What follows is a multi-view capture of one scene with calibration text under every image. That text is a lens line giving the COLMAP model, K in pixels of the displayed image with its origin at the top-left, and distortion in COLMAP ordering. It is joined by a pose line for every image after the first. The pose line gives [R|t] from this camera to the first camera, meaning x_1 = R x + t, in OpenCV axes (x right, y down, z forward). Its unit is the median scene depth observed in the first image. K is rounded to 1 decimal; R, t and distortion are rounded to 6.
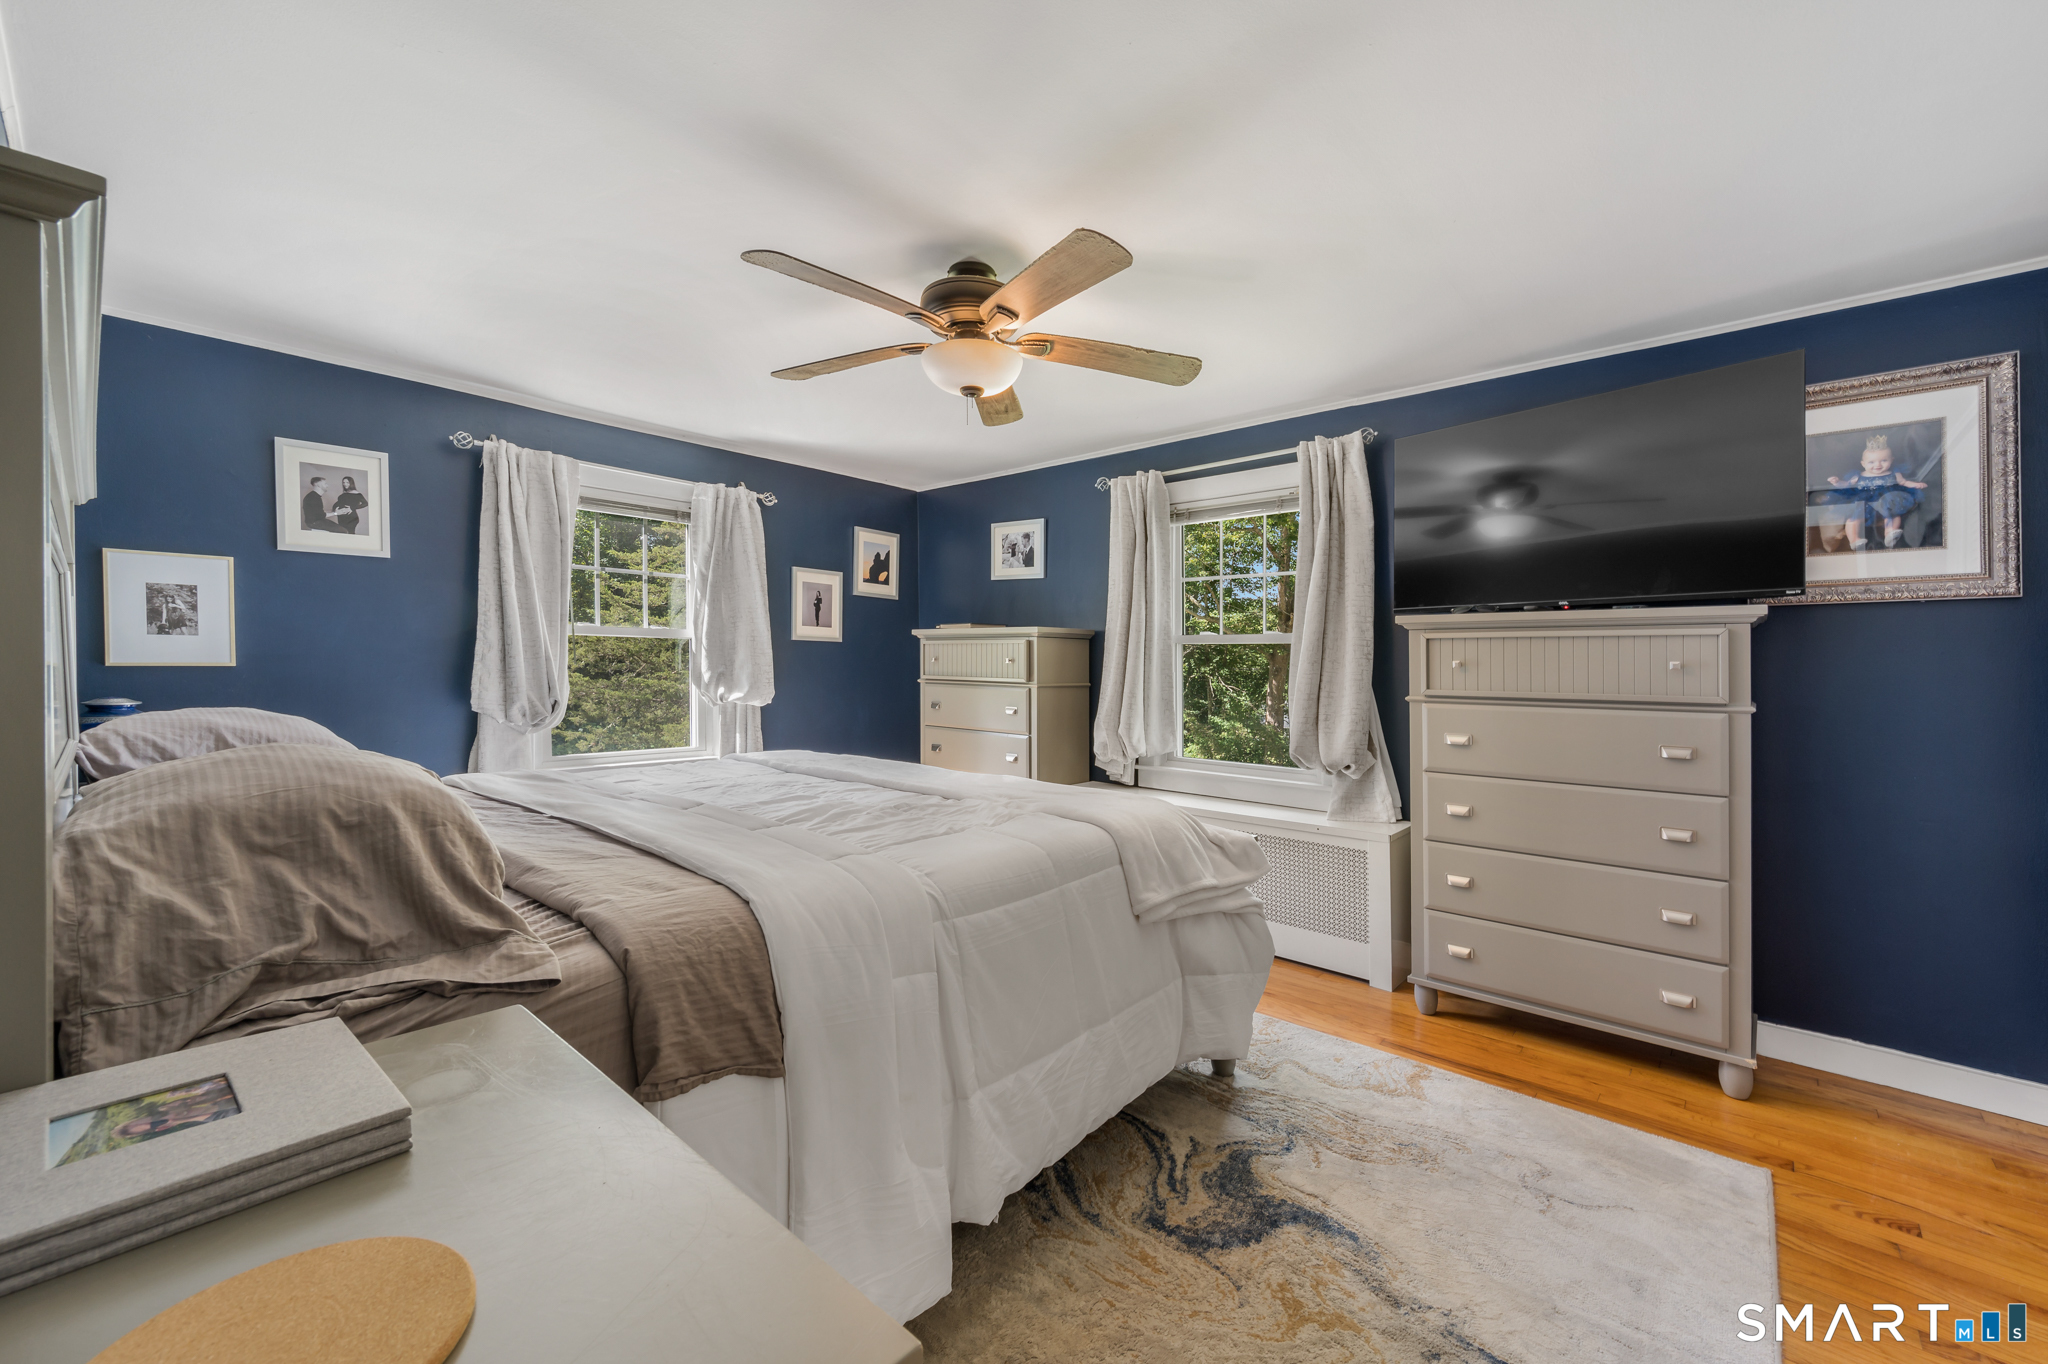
lens RADIAL K [[825.4, 0, 1028.0], [0, 825.4, 676.4], [0, 0, 1]] dist [-0.002729, -0.000572]
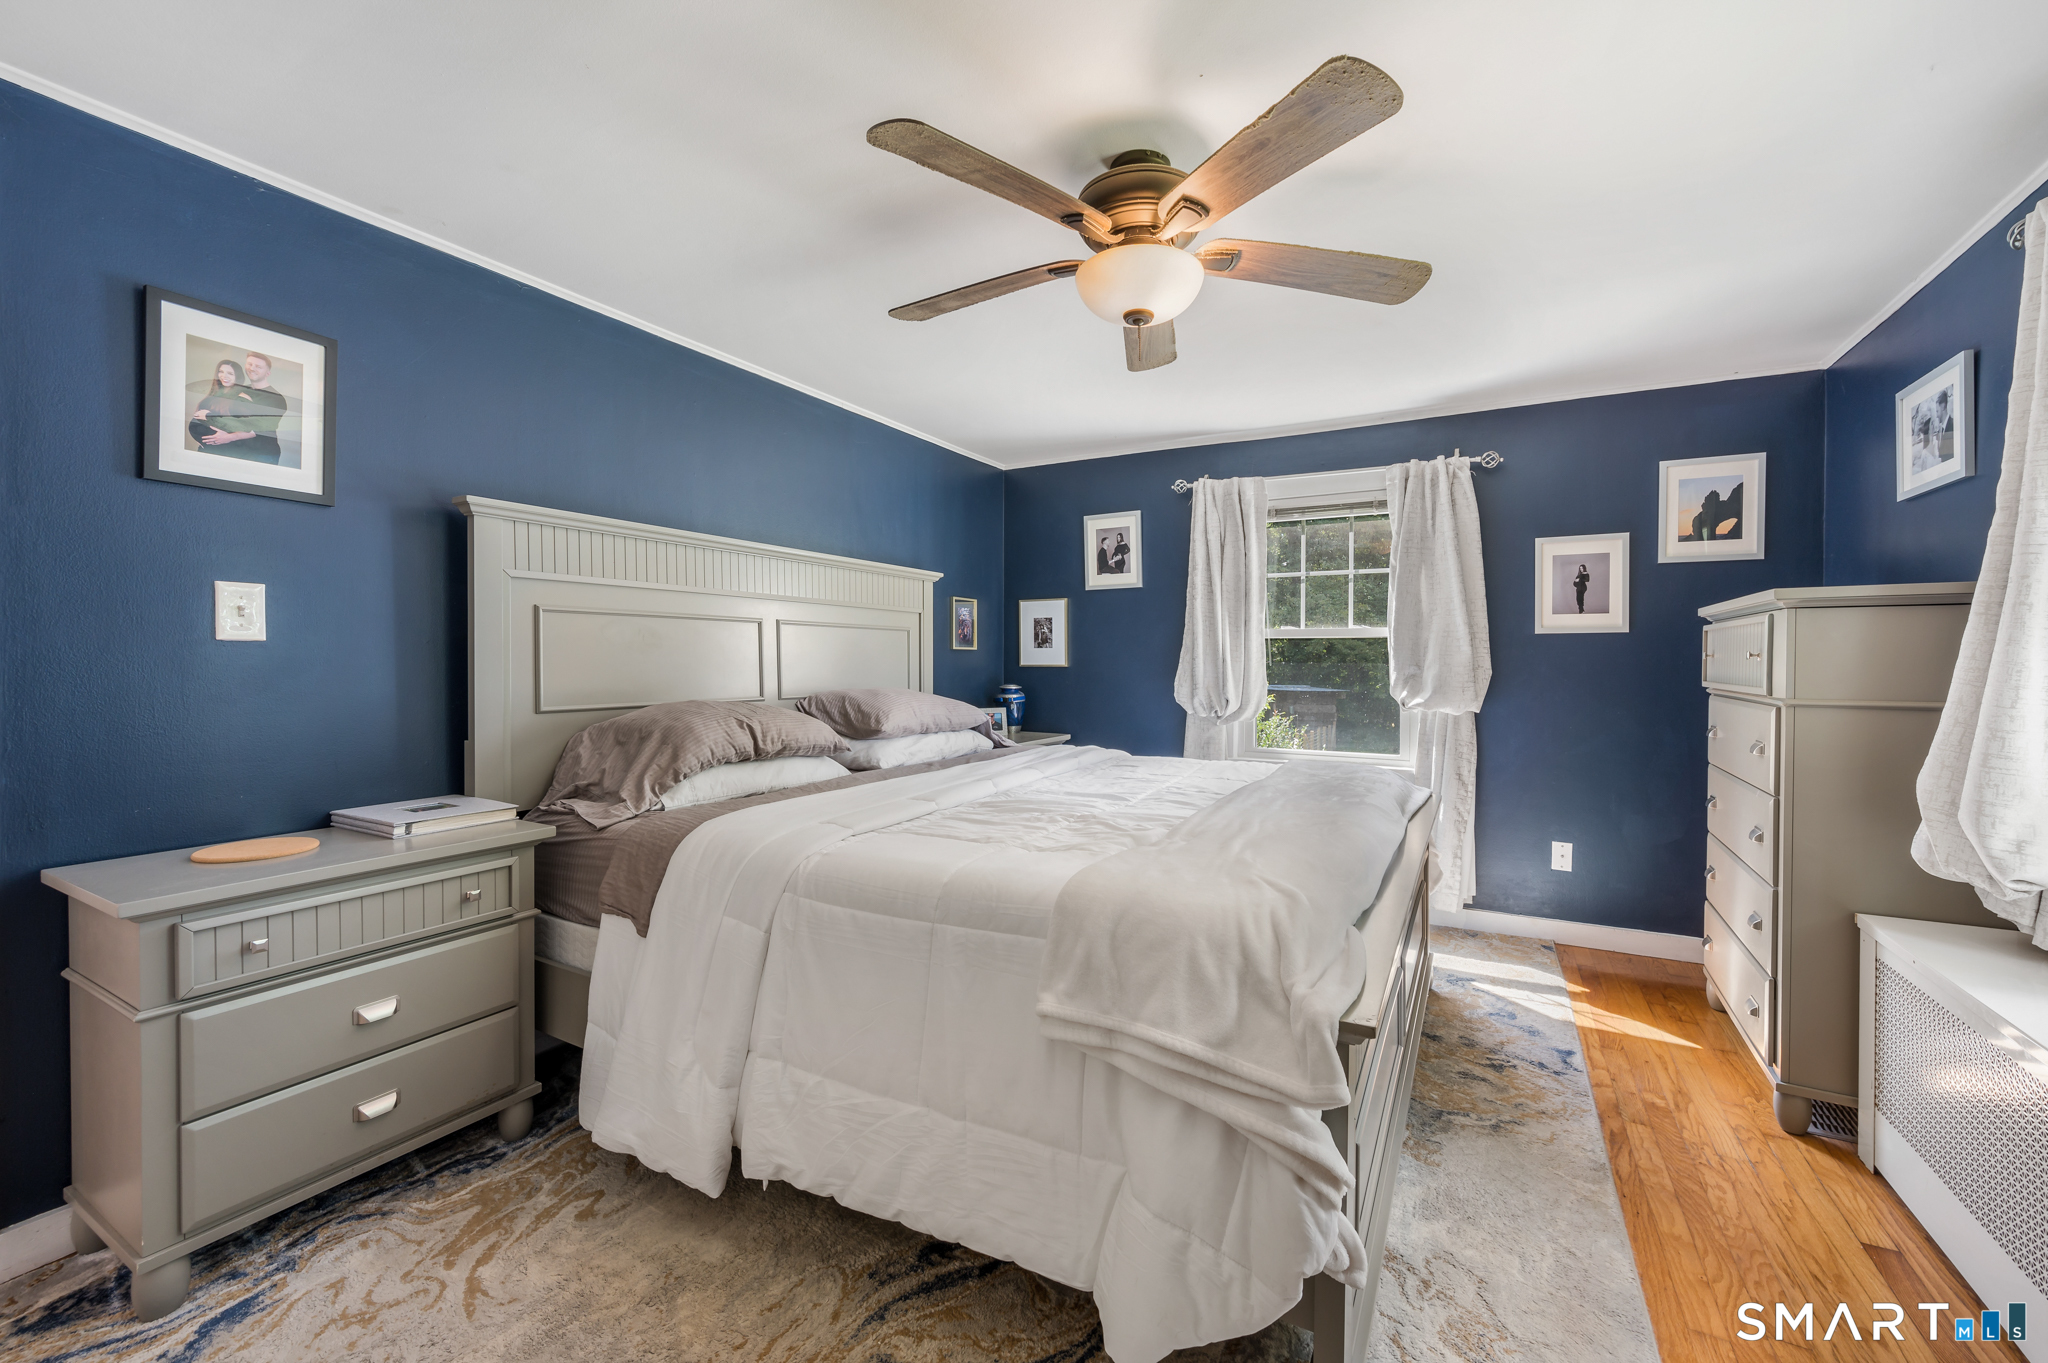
lens RADIAL K [[828.0, 0, 1026.3], [0, 828.0, 675.4], [0, 0, 1]] dist [0.000073, 0.011310]
pose [[0.210782, 0.011270, -0.977468, 0.461303], [-0.013632, 0.999870, 0.008588, -0.006873], [0.977438, 0.011515, 0.210909, 0.469698]]
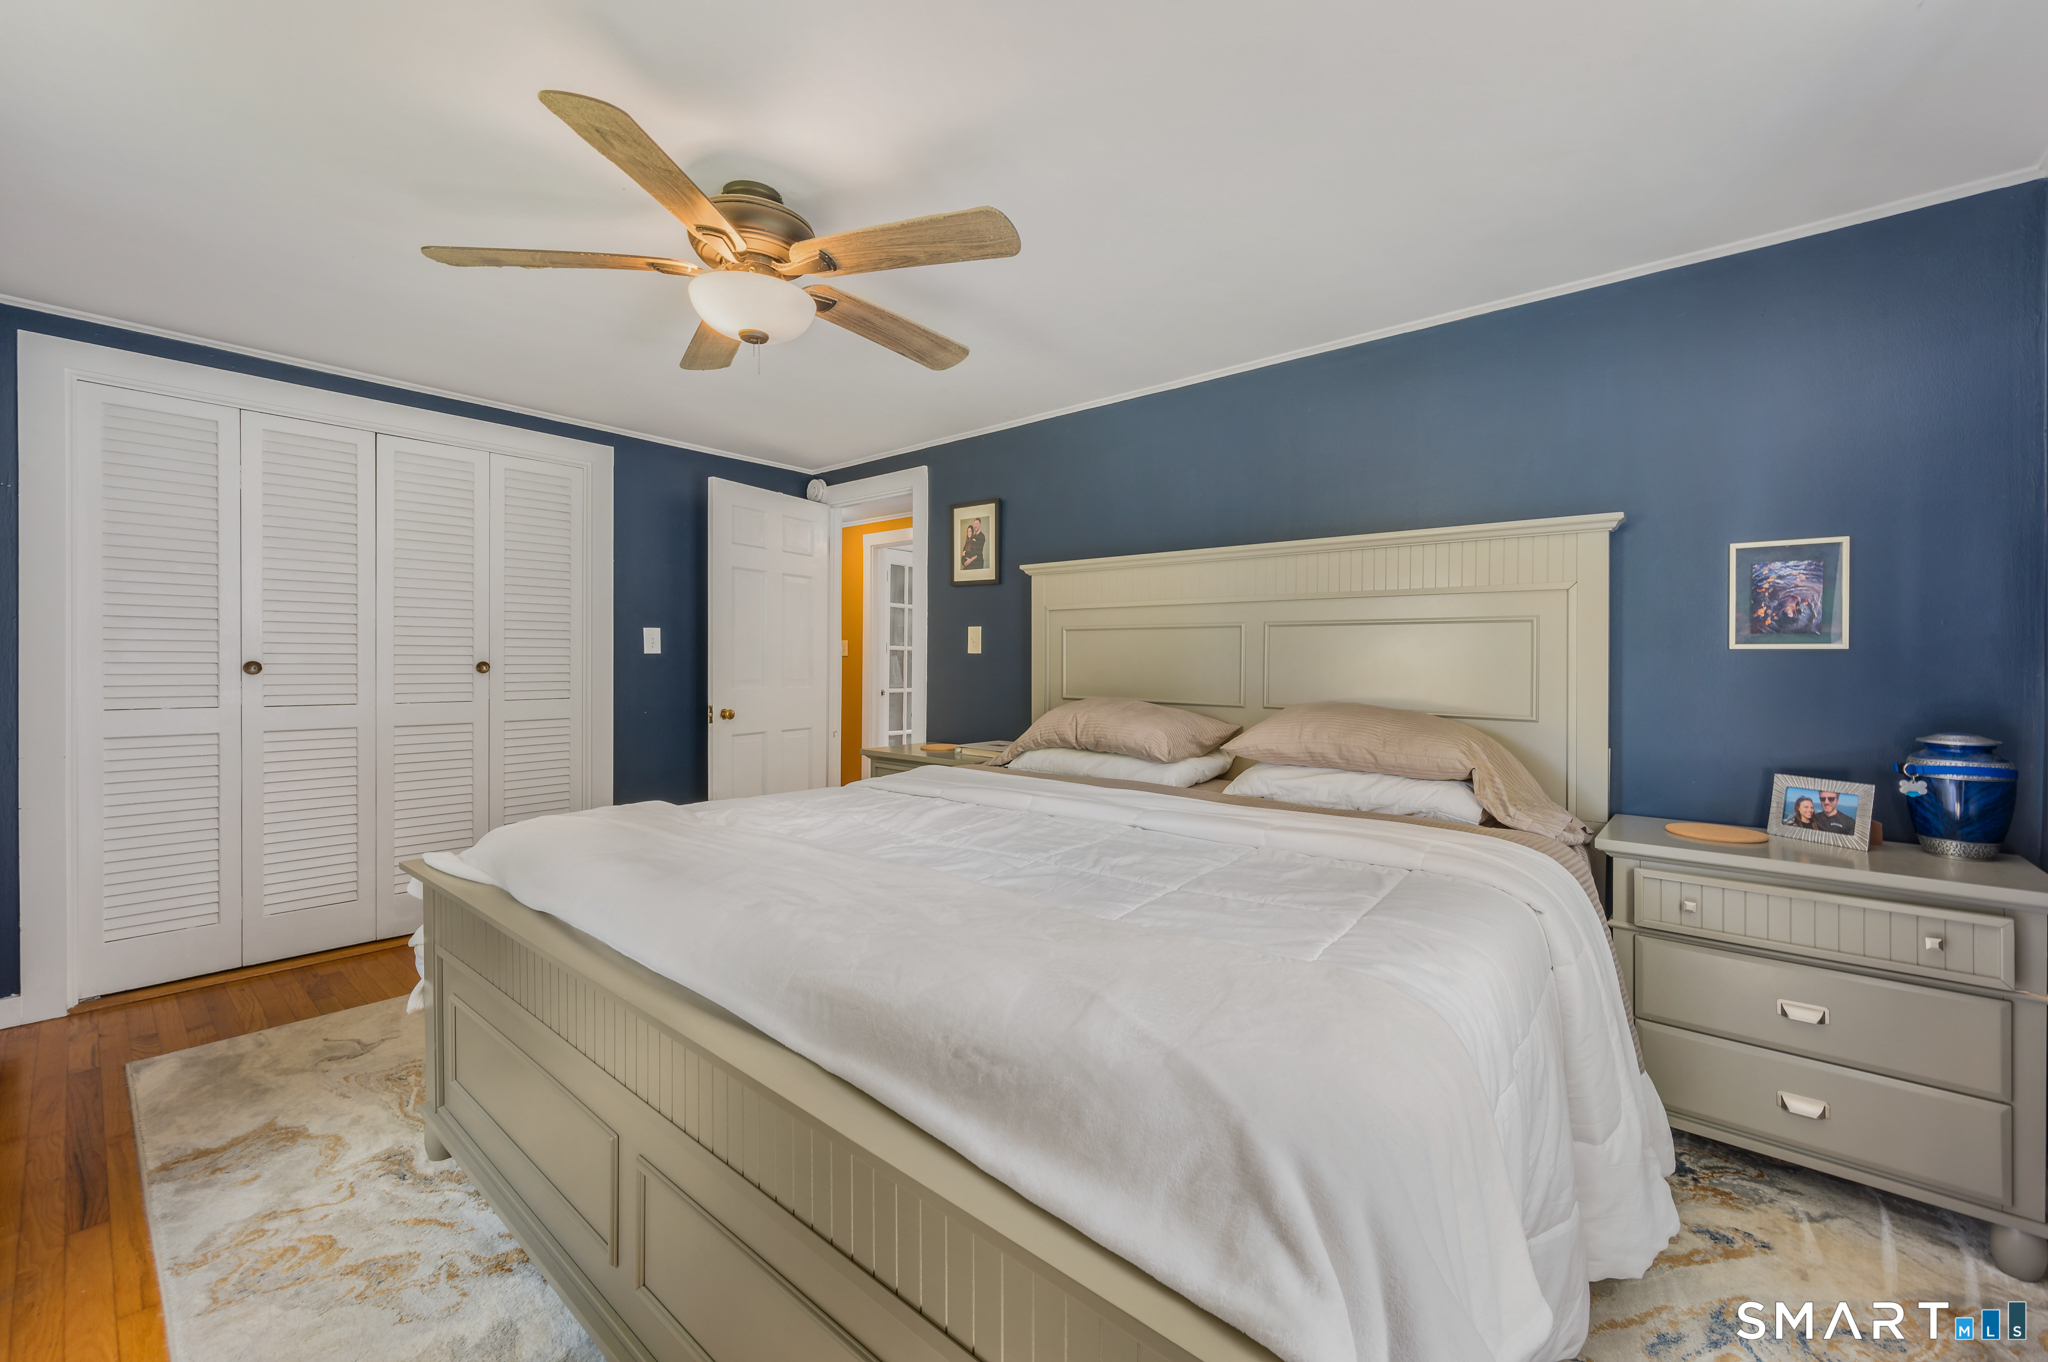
lens RADIAL K [[825.4, 0, 1028.0], [0, 825.4, 675.4], [0, 0, 1]] dist [-0.002729, -0.000572]
pose [[-0.999700, -0.021631, -0.011490, -0.221583], [-0.021884, 0.999510, 0.022377, -0.015753], [0.011001, 0.022621, -0.999684, 1.211910]]
